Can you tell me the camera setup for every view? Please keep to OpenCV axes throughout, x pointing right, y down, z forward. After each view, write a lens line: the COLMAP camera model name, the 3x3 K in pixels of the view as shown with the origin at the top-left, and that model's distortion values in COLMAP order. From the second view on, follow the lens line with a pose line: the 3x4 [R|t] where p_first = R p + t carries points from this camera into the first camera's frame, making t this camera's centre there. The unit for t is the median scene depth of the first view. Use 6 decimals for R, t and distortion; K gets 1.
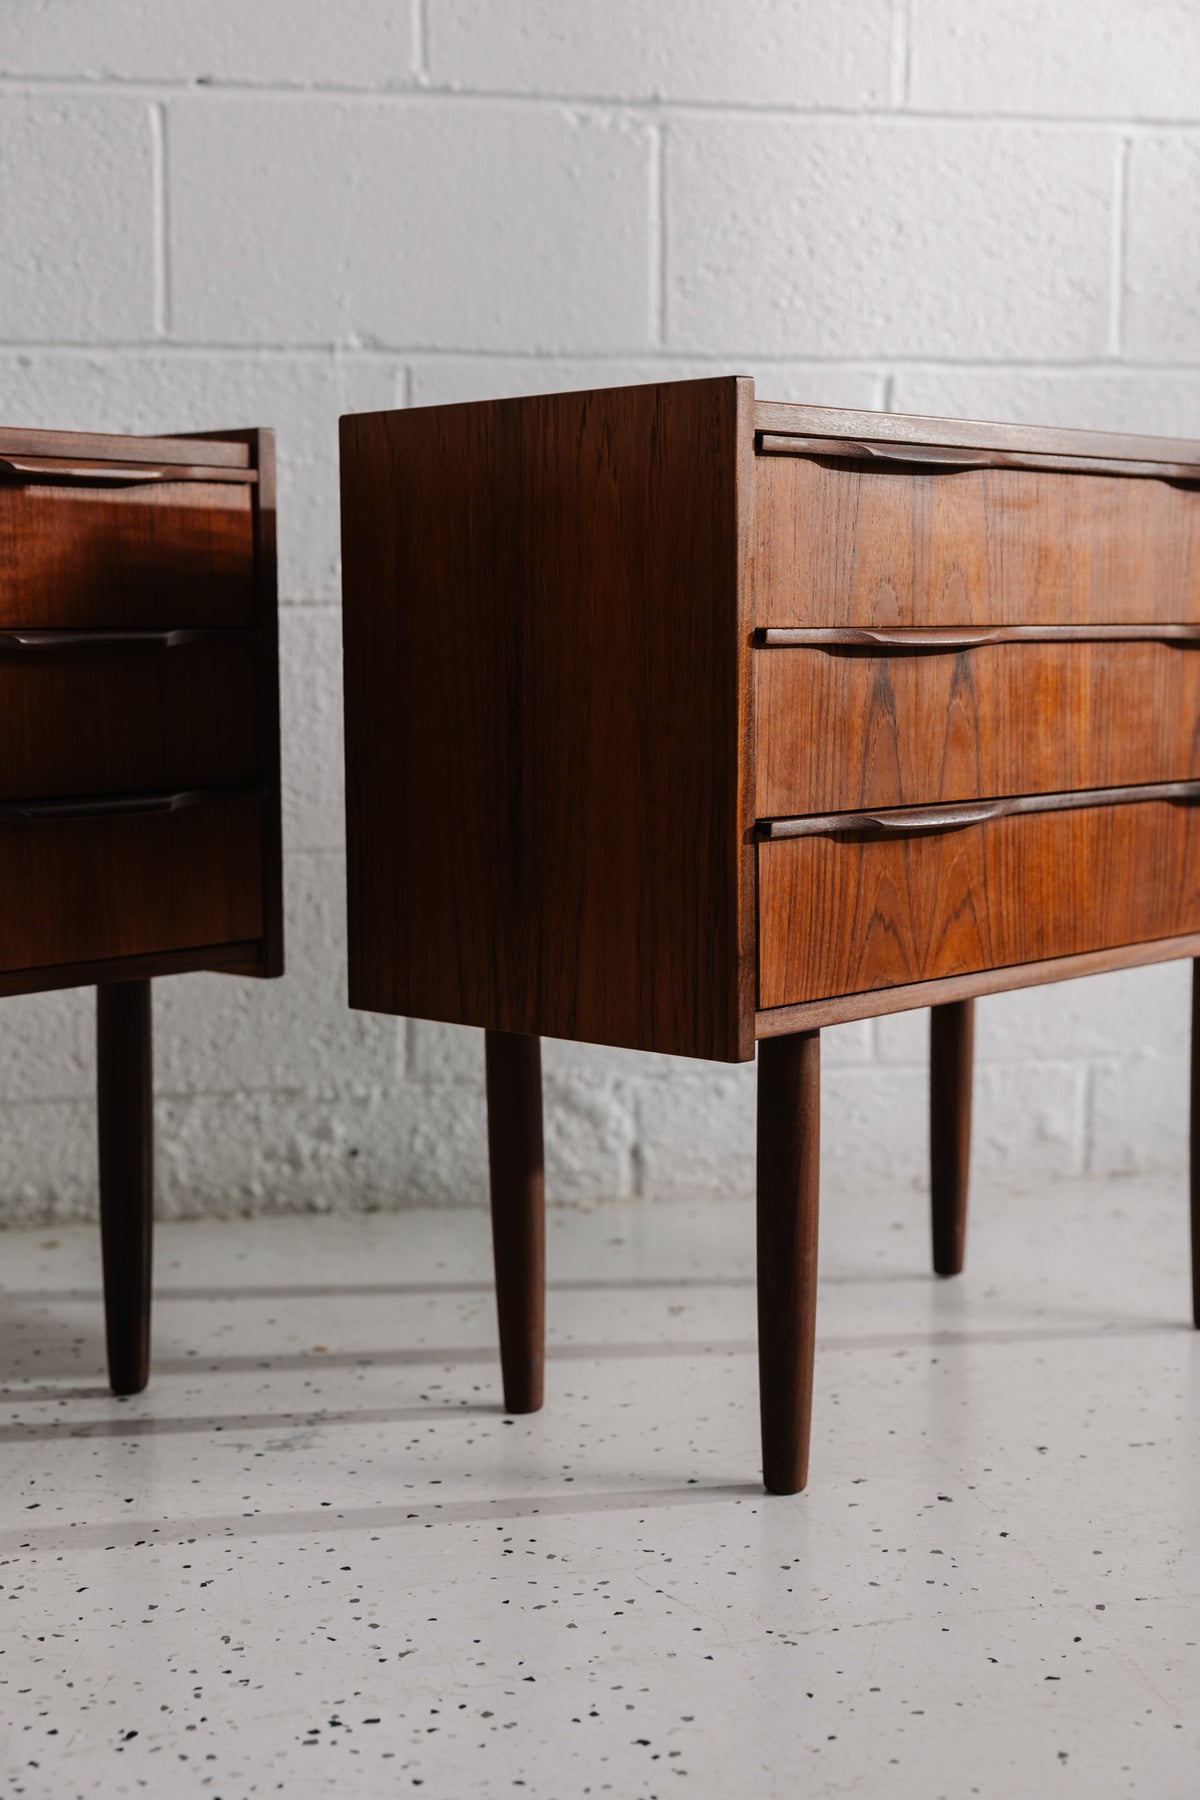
lens RADIAL K [[2907.2, 0, 670.0], [0, 2907.2, 940.0], [0, 0, 1]] dist [-0.004371, 0.058948]
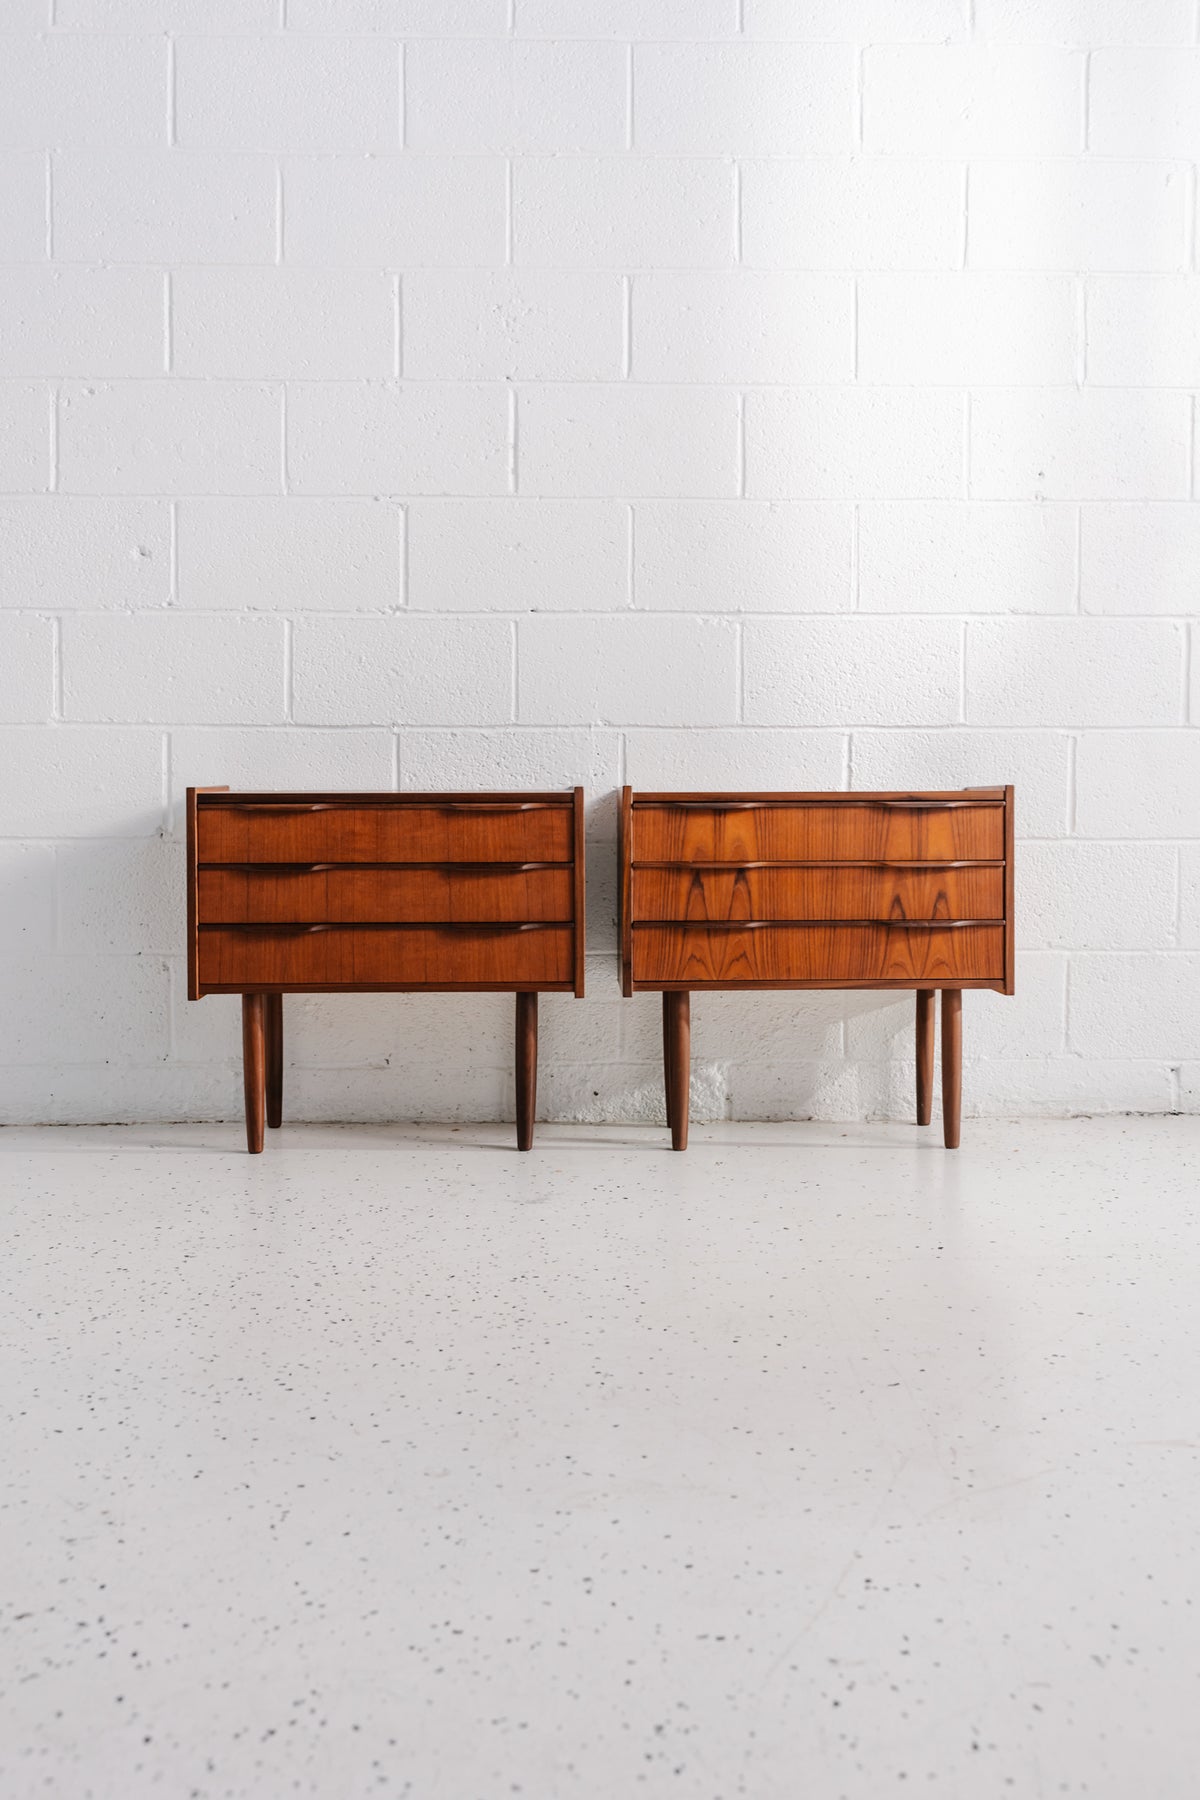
lens RADIAL K [[3671.6, 0, 667.3], [0, 3671.6, 899.0], [0, 0, 1]] dist [-0.002969, -0.121100]
pose [[0.982519, 0.007900, -0.185997, 0.454315], [-0.020540, 0.997600, -0.066130, 0.109809], [0.185028, 0.068795, 0.980322, -1.689745]]
